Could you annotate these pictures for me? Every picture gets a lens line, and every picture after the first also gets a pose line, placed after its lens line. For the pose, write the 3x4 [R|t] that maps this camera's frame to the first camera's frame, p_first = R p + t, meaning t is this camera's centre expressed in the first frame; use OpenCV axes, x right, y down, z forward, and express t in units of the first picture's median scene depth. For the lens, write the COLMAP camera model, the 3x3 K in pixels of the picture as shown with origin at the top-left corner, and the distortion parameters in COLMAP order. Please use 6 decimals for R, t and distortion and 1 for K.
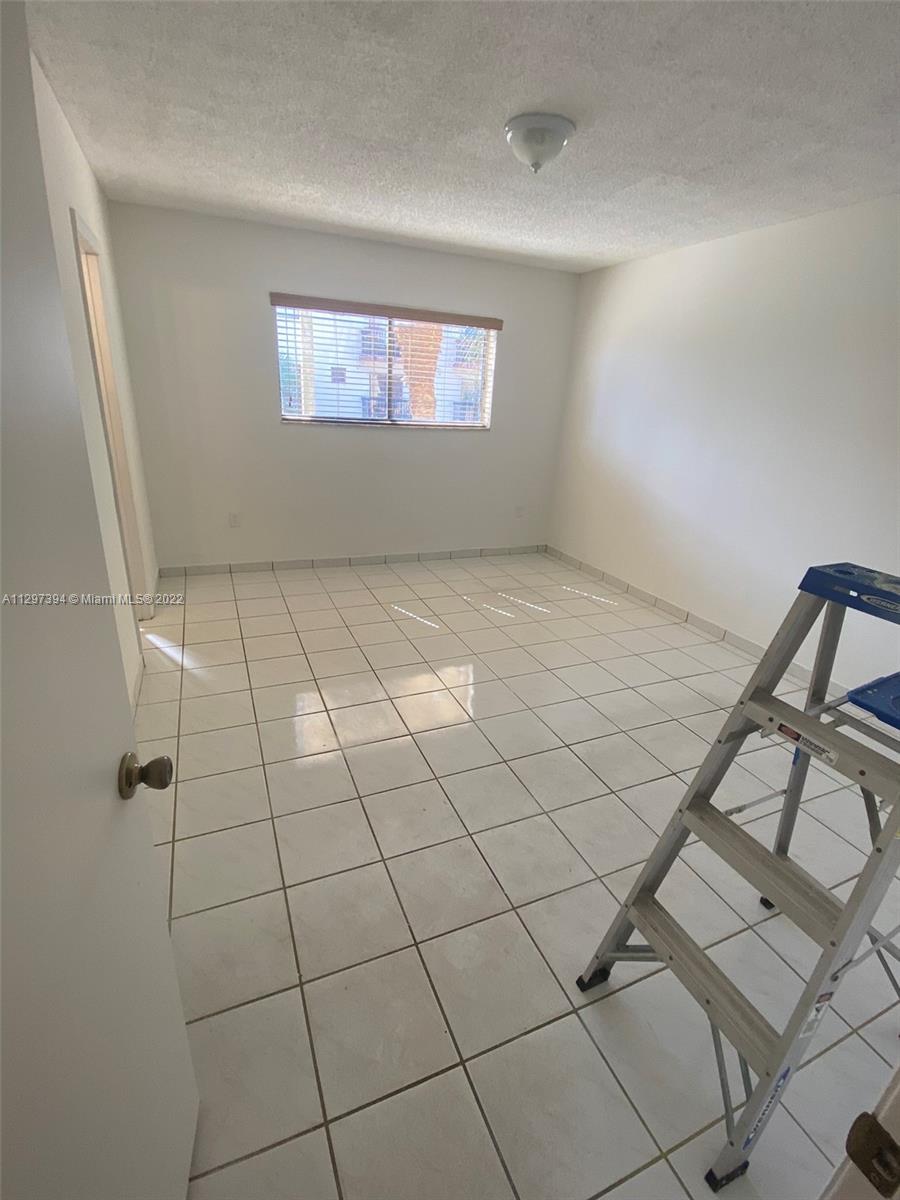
lens RADIAL K [[545.6, 0, 446.1], [0, 545.6, 603.5], [0, 0, 1]] dist [0.009993, -0.001815]
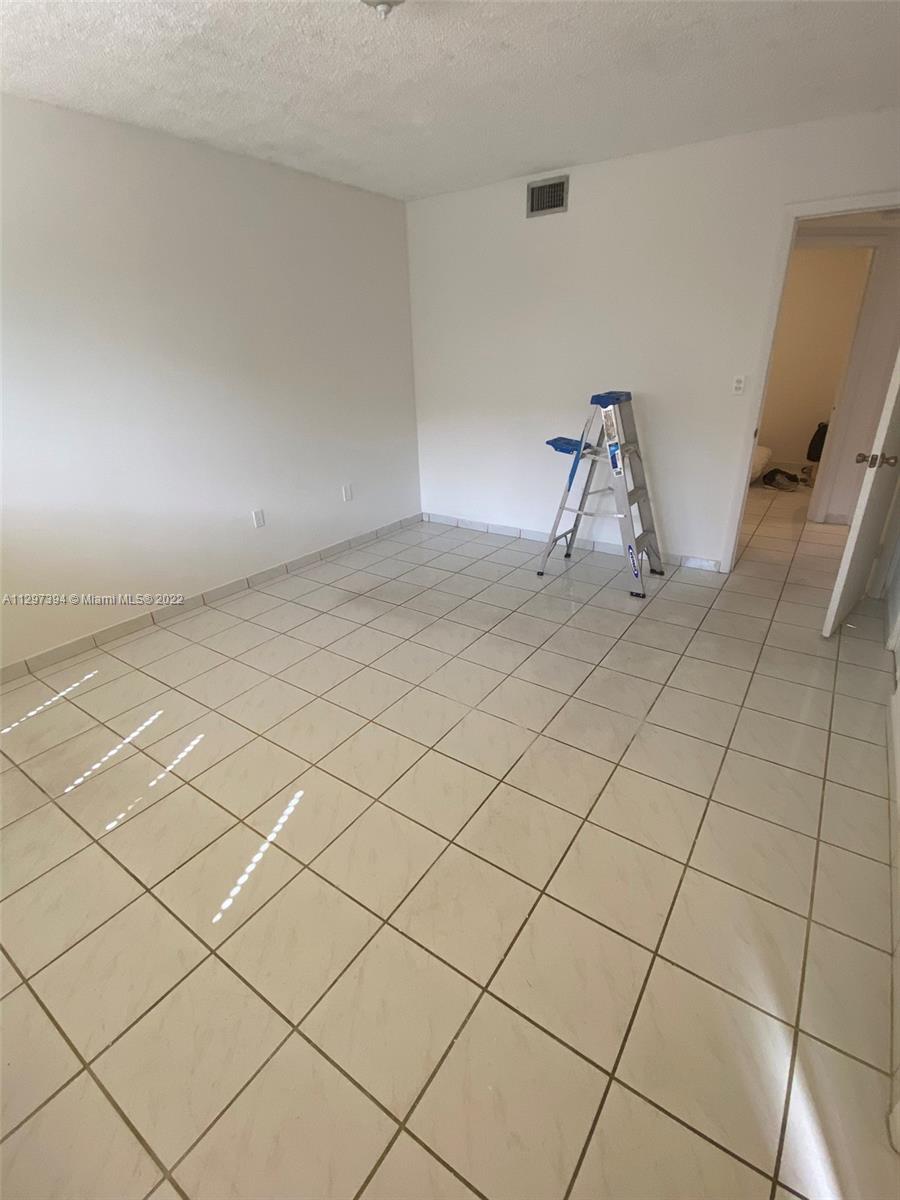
lens RADIAL K [[545.6, 0, 448.7], [0, 545.6, 599.3], [0, 0, 1]] dist [0.009993, -0.001815]
pose [[-0.534288, -0.384671, 0.752705, -0.429717], [0.301289, 0.745313, 0.594755, -0.376372], [-0.789786, 0.544552, -0.282314, 0.931299]]
